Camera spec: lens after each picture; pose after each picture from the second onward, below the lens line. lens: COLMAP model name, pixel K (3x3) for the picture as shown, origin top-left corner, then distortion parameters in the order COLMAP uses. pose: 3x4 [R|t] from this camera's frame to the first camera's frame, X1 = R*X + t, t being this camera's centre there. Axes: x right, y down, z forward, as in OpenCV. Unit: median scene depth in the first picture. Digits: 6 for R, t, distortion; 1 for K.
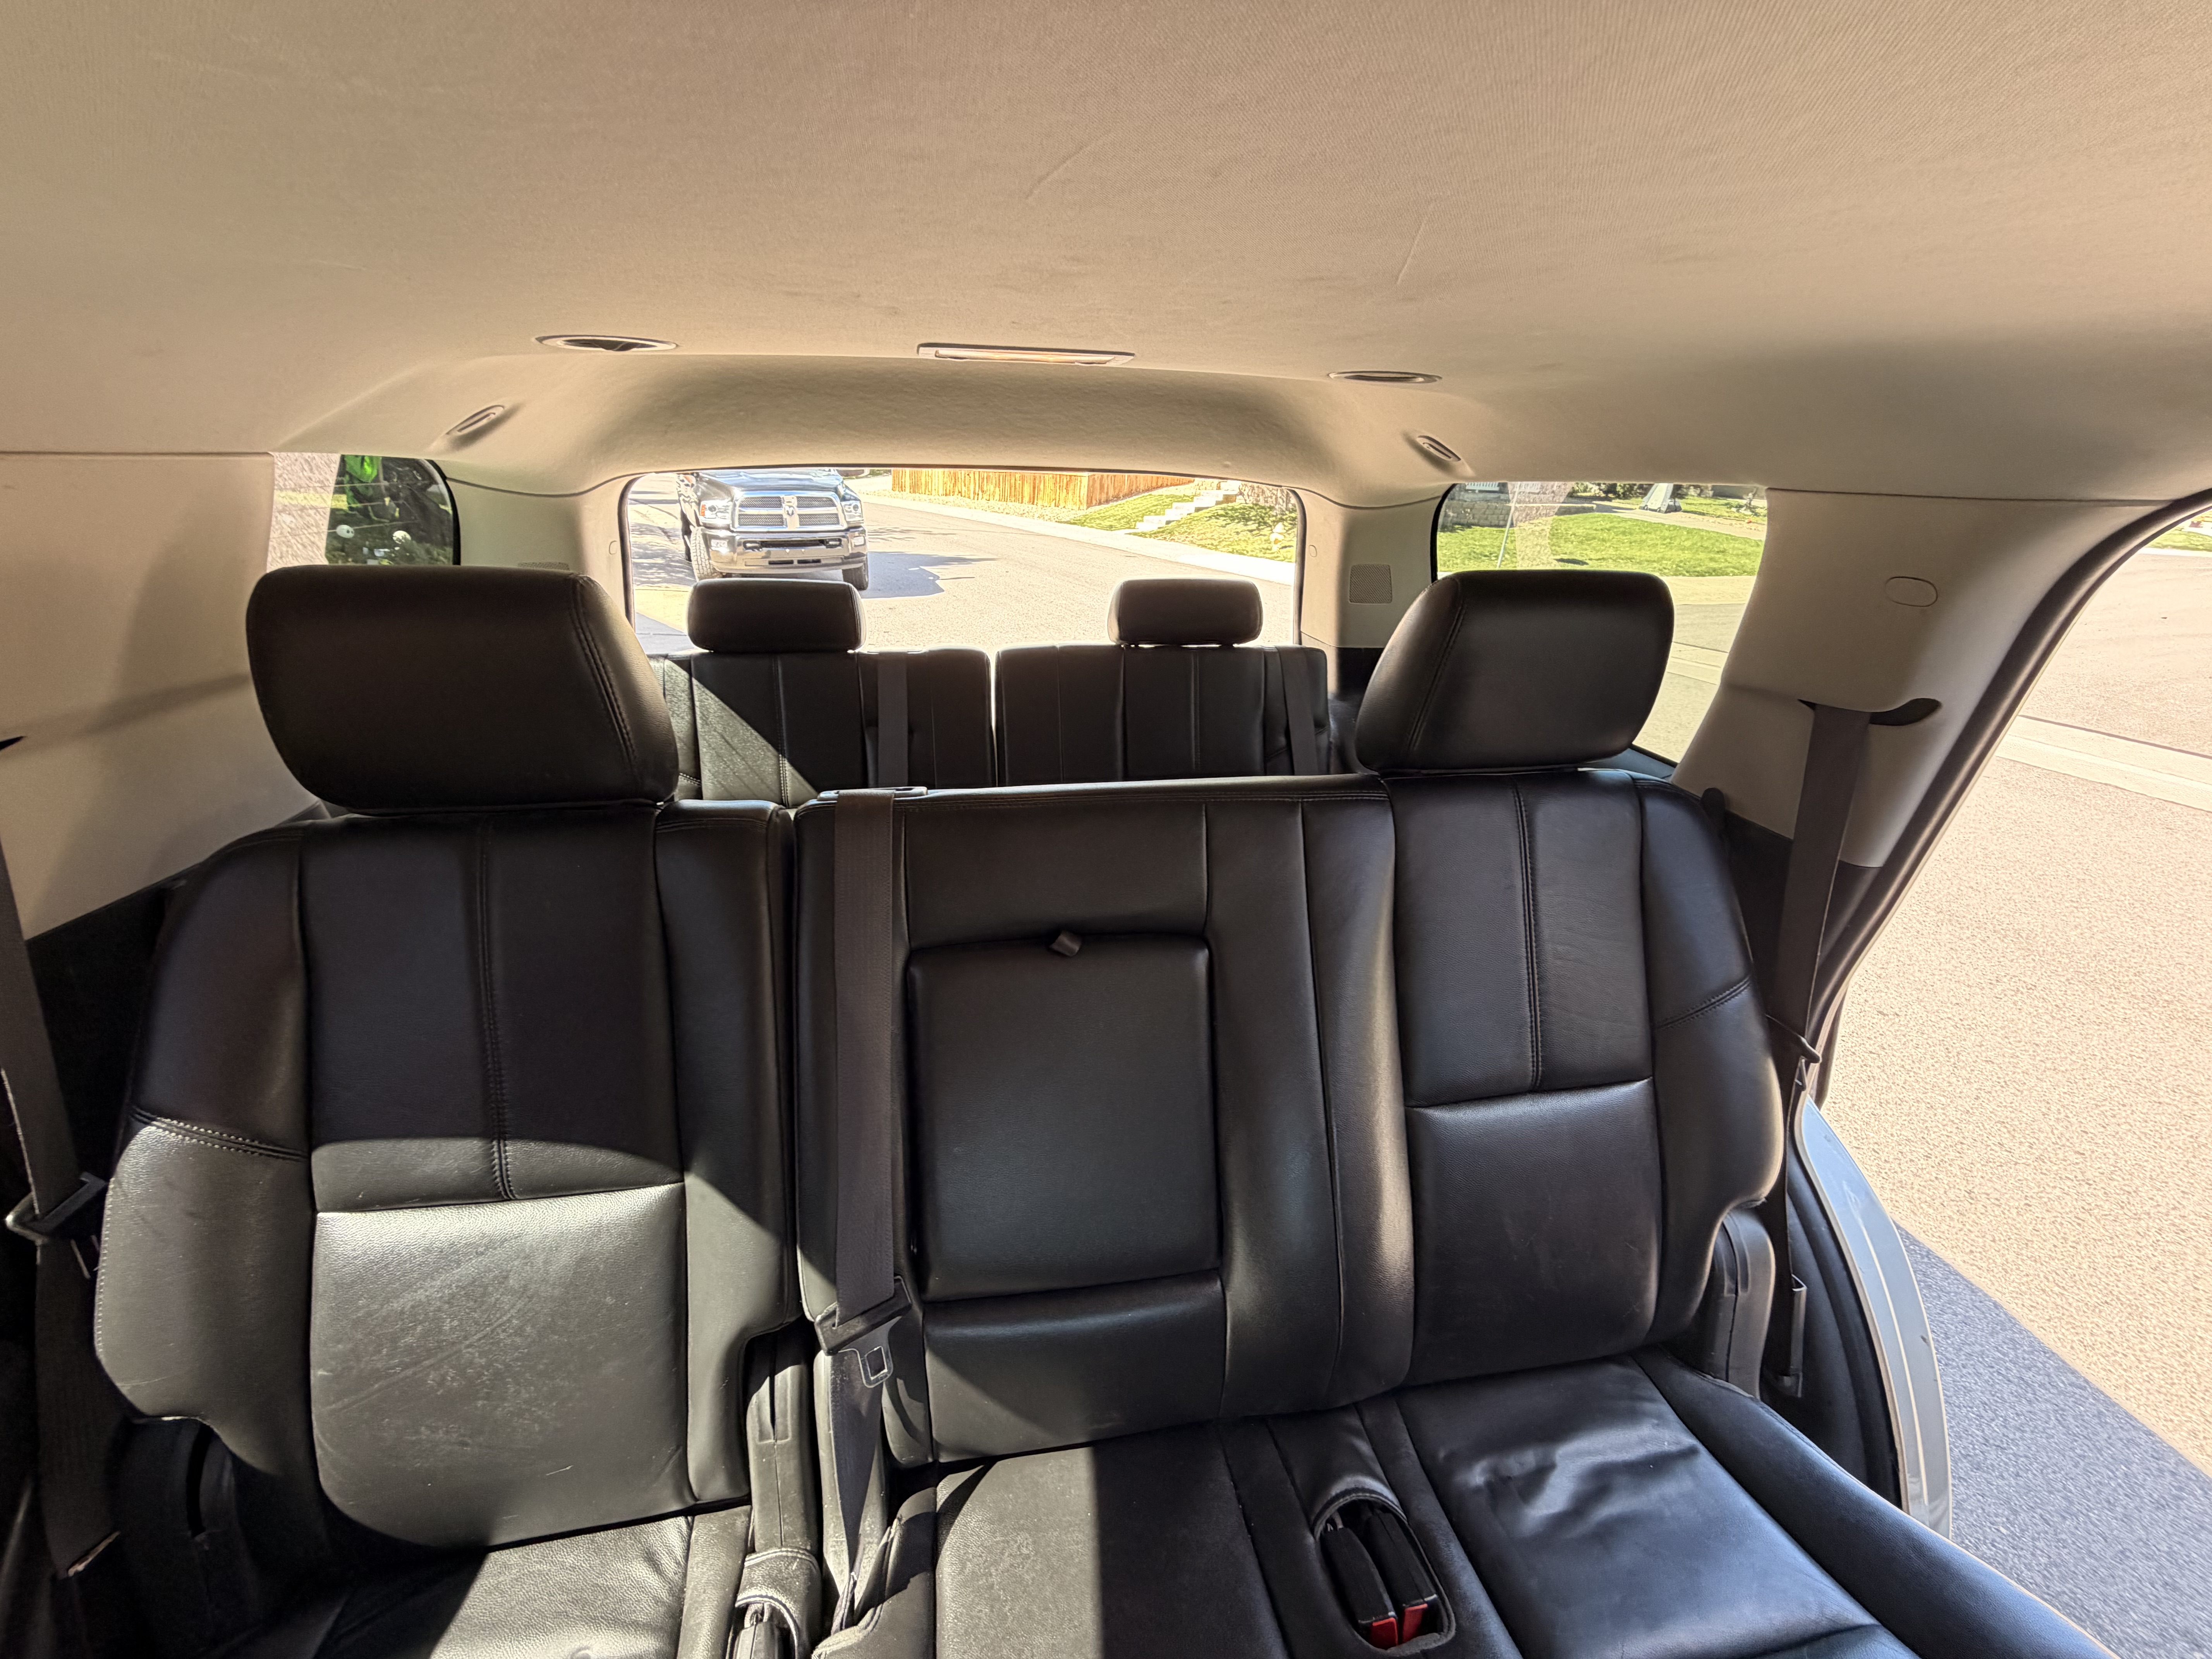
lens RADIAL K [[881.2, 0, 1106.0], [0, 881.2, 829.5], [0, 0, 1]] dist [-0.002144, -0.000239]
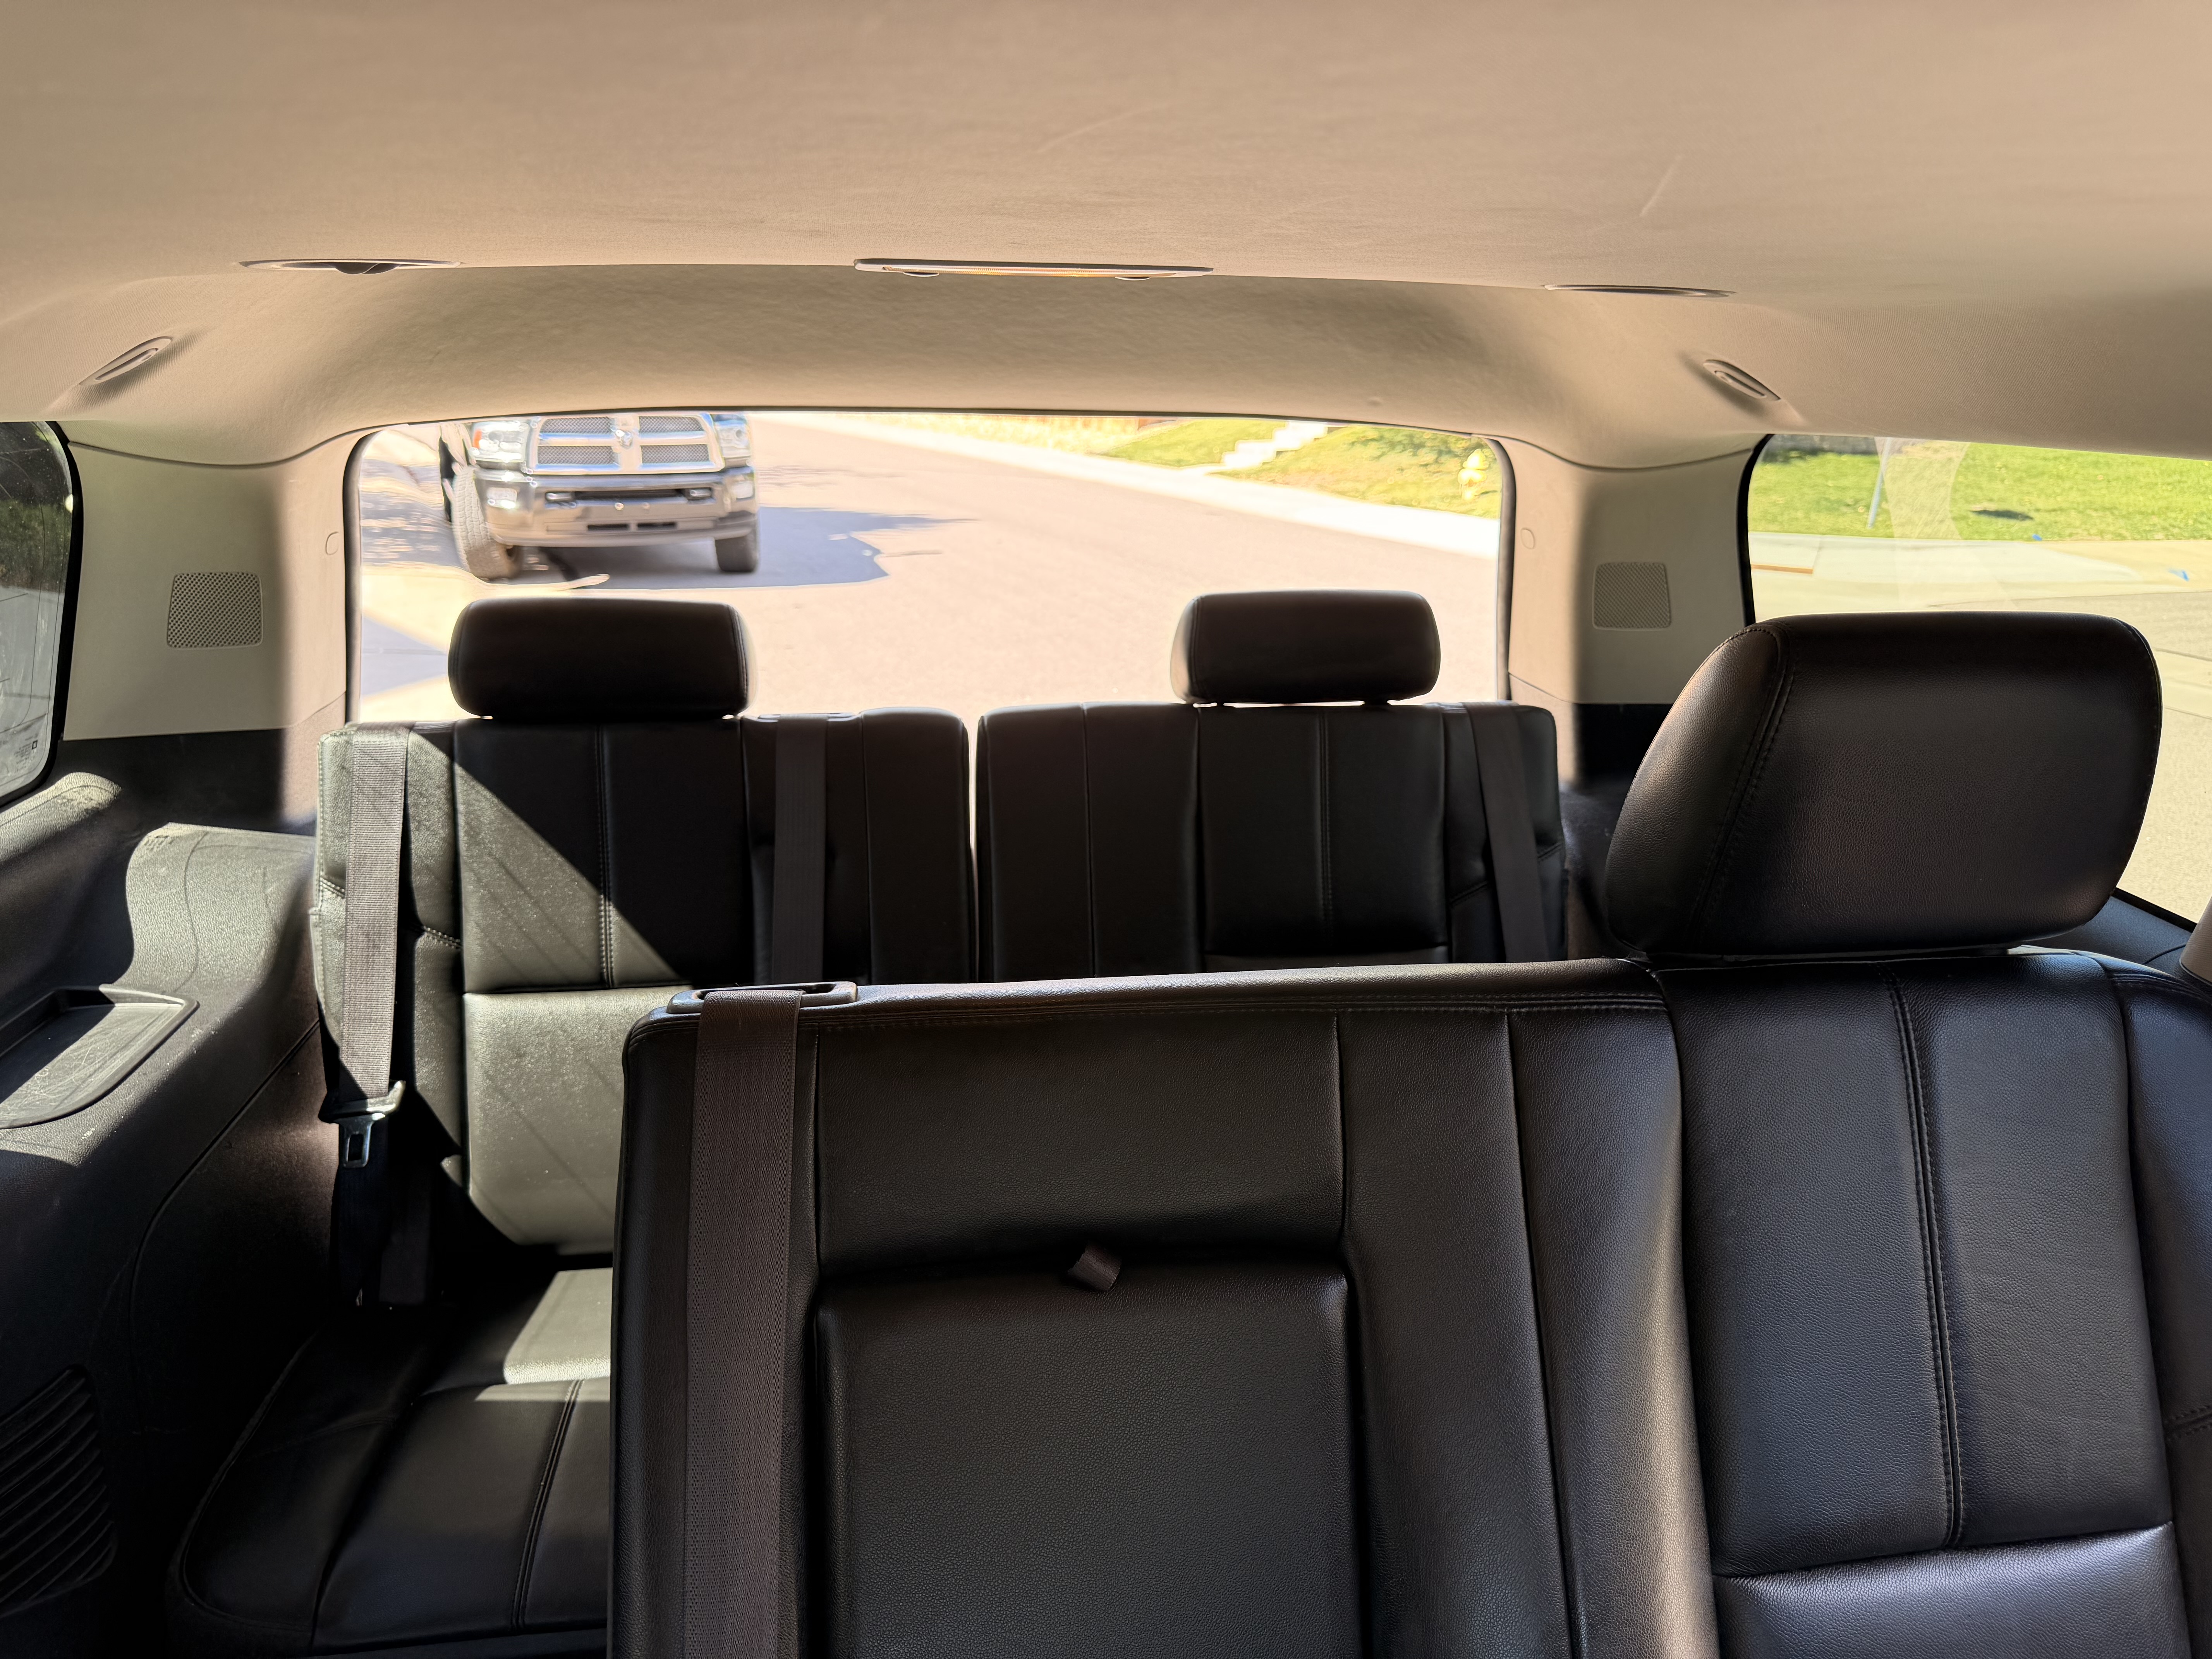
lens RADIAL K [[1572.1, 0, 1119.0], [0, 1572.1, 830.6], [0, 0, 1]] dist [0.065598, -0.107206]
pose [[0.999474, 0.001493, -0.032387, 0.001683], [-0.004673, 0.995142, -0.098337, -0.027409], [0.032083, 0.098436, 0.994626, -0.020576]]
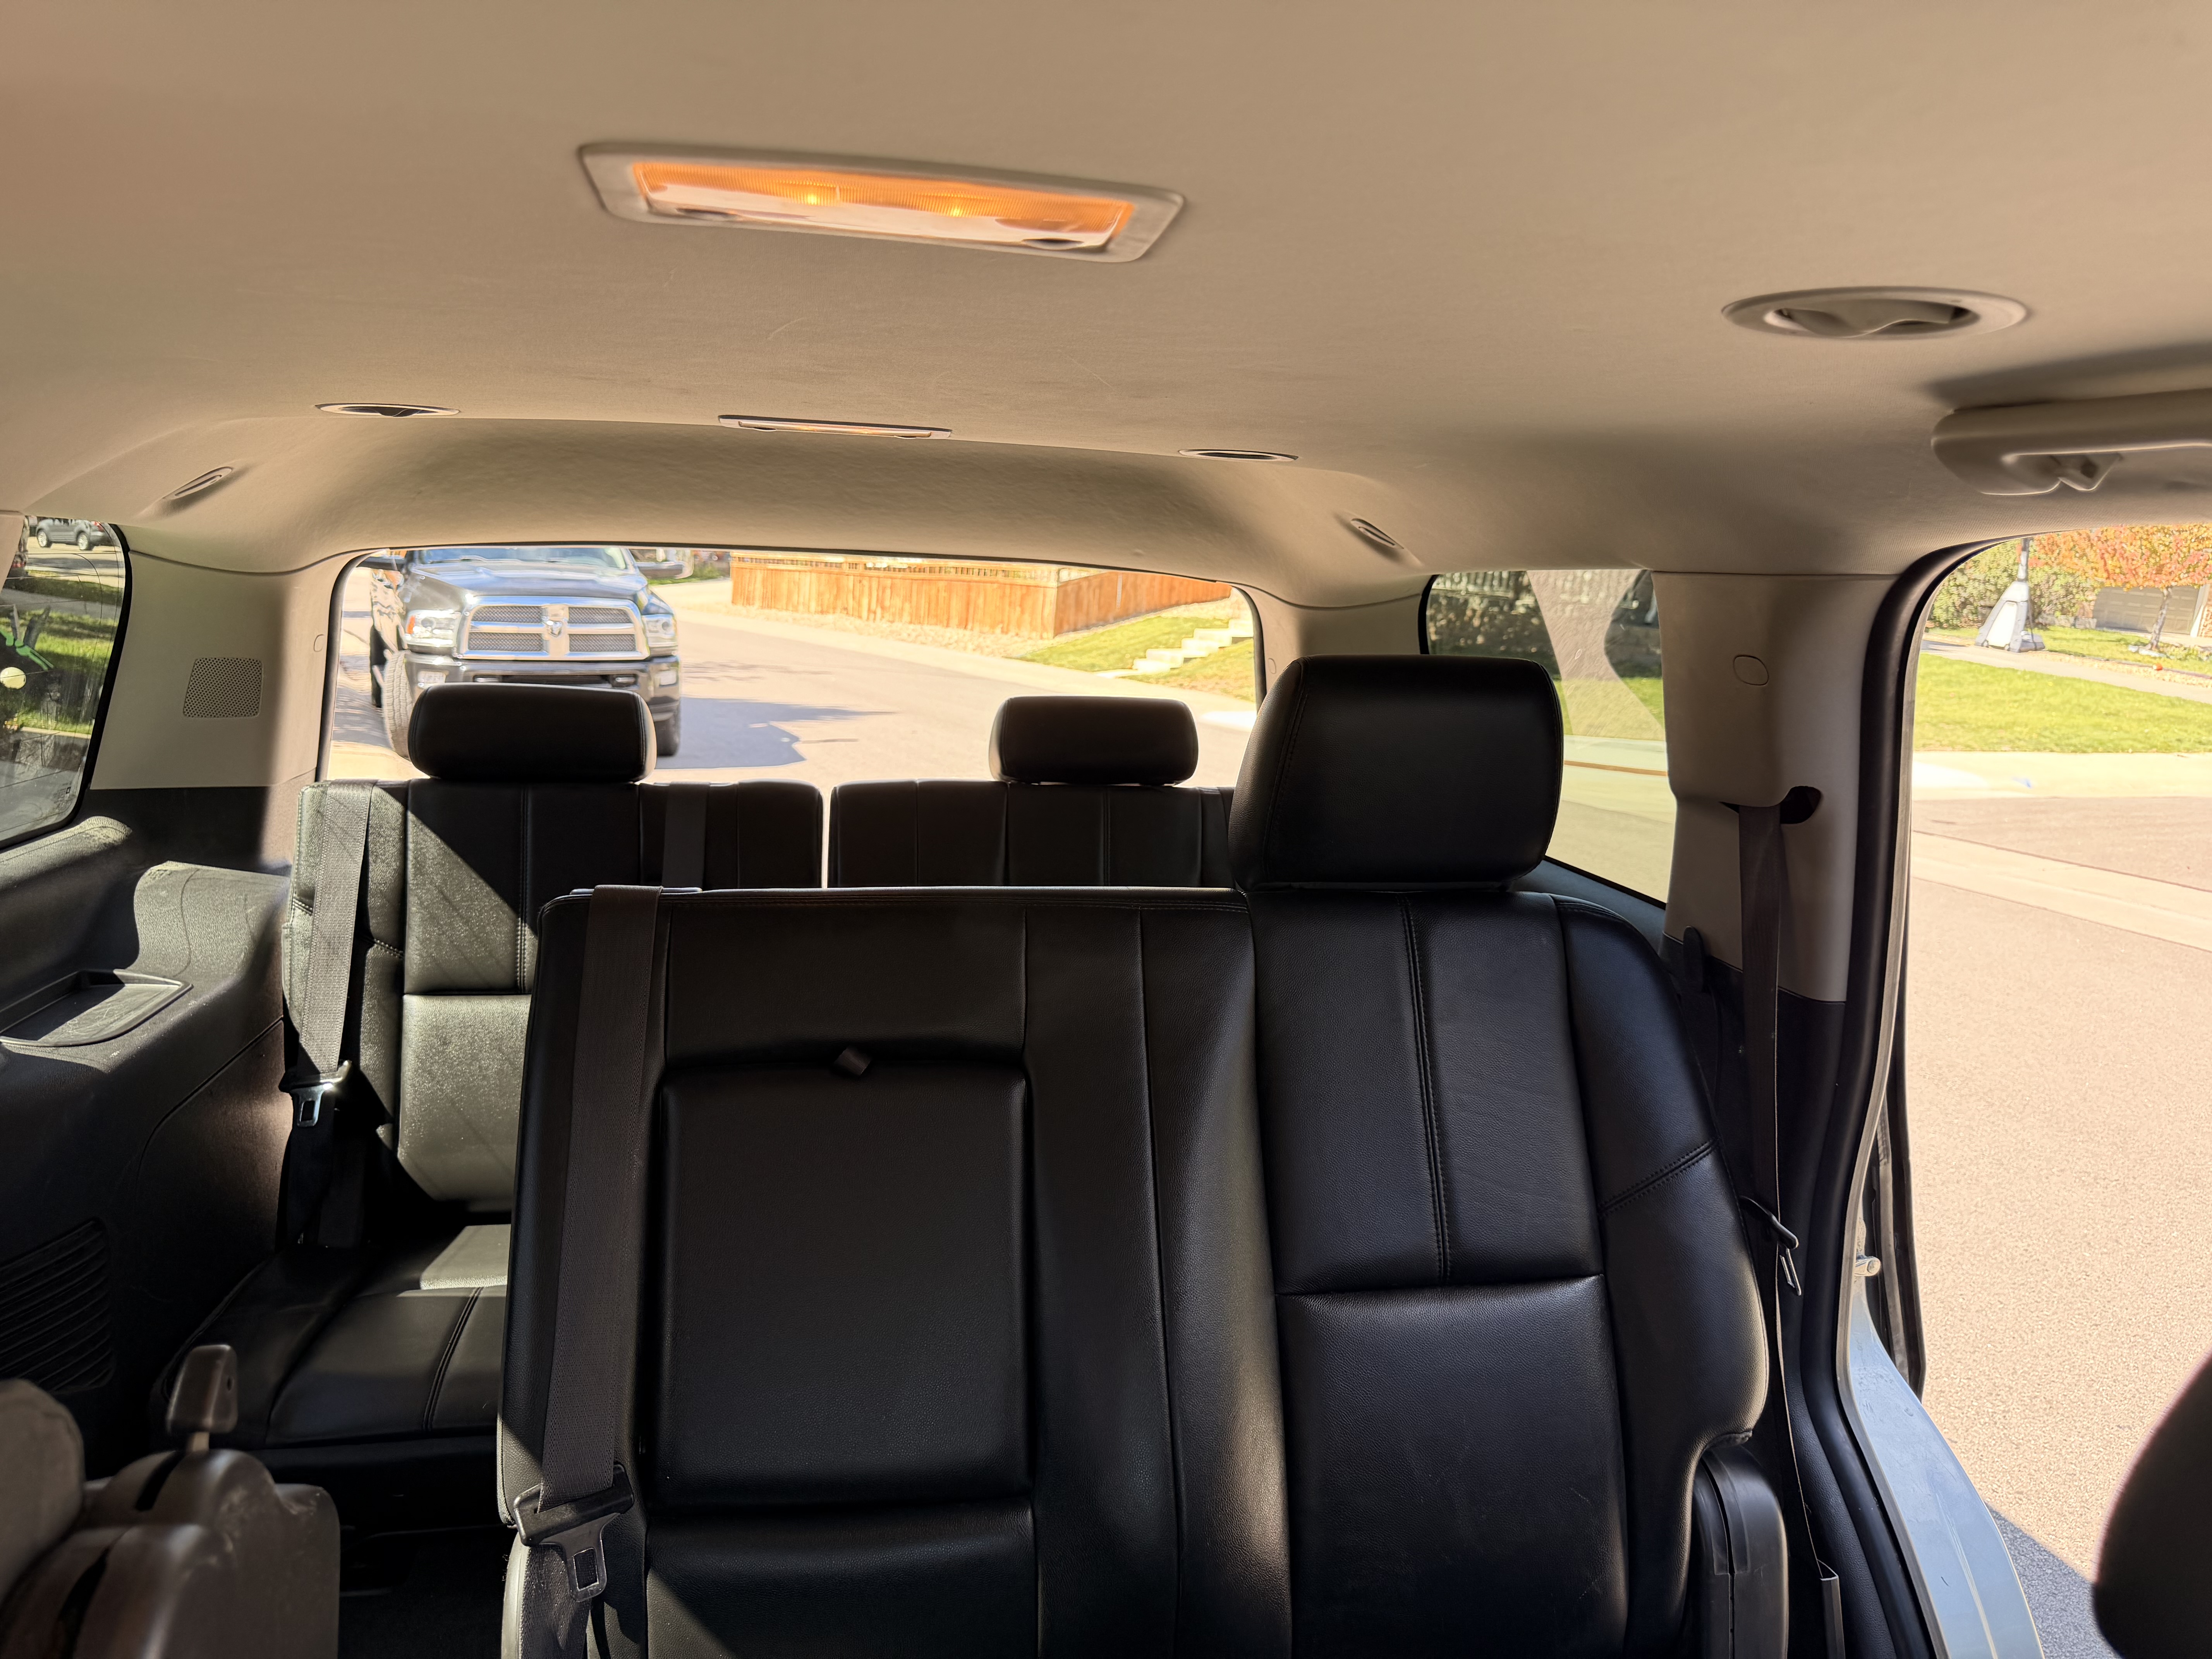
lens RADIAL K [[1572.1, 0, 1119.0], [0, 1572.1, 830.6], [0, 0, 1]] dist [0.065598, -0.107206]
pose [[0.999818, 0.010143, 0.016161, 0.101345], [-0.006222, 0.974023, -0.226365, 0.138271], [-0.018037, 0.226223, 0.973909, -0.293349]]
